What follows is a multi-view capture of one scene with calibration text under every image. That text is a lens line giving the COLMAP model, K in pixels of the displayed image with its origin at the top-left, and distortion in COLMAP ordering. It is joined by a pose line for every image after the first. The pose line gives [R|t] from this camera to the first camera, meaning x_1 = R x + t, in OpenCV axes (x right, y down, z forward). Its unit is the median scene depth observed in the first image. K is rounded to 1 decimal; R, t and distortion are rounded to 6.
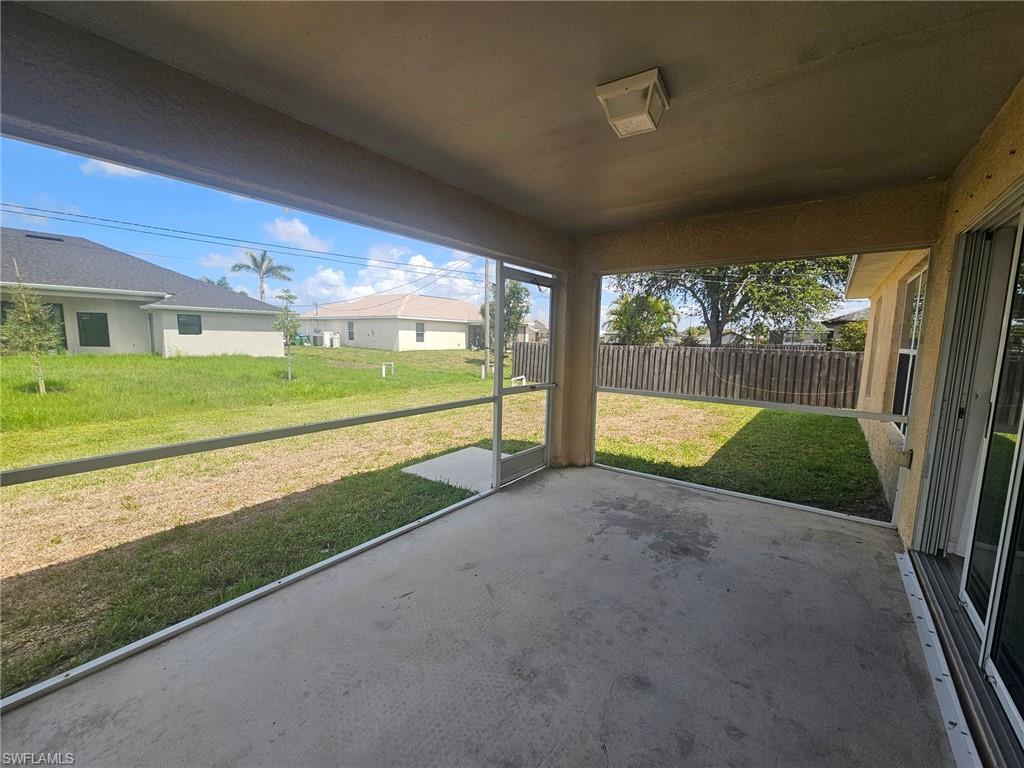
lens RADIAL K [[413.7, 0, 514.8], [0, 413.7, 386.1], [0, 0, 1]] dist [0.002262, -0.000046]
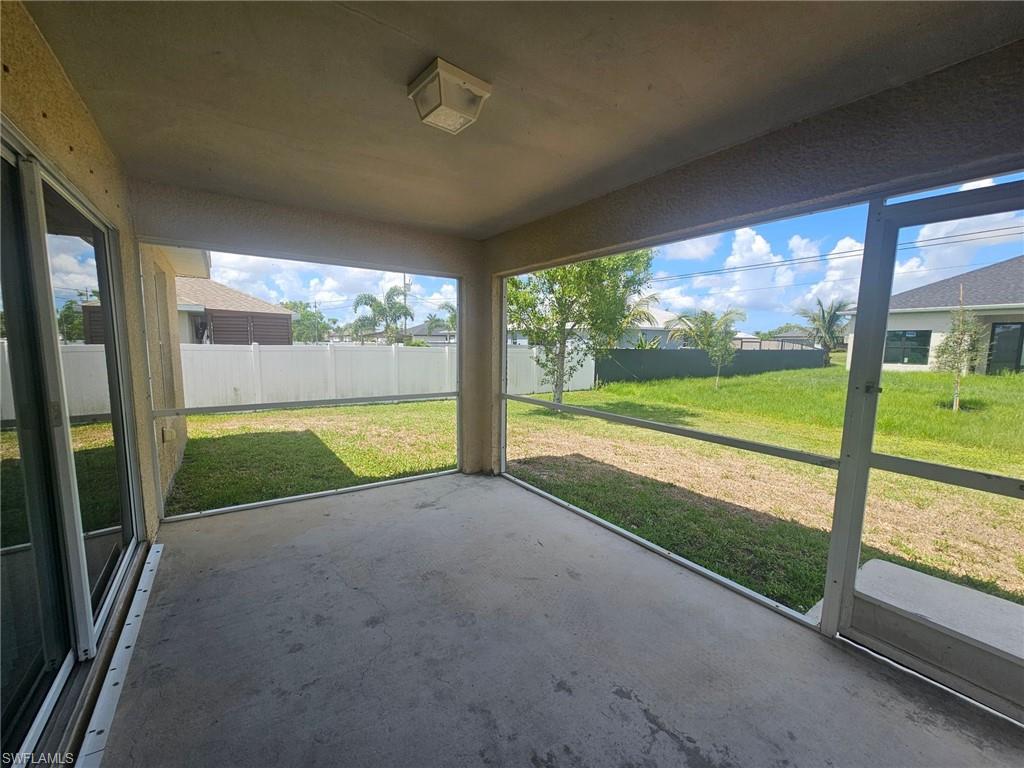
lens RADIAL K [[413.7, 0, 515.4], [0, 413.7, 385.0], [0, 0, 1]] dist [0.002262, -0.000046]
pose [[-0.311746, 0.072030, -0.947431, 0.672135], [-0.128533, 0.984760, 0.117161, -0.091431], [0.941432, 0.158300, -0.297737, 0.862386]]
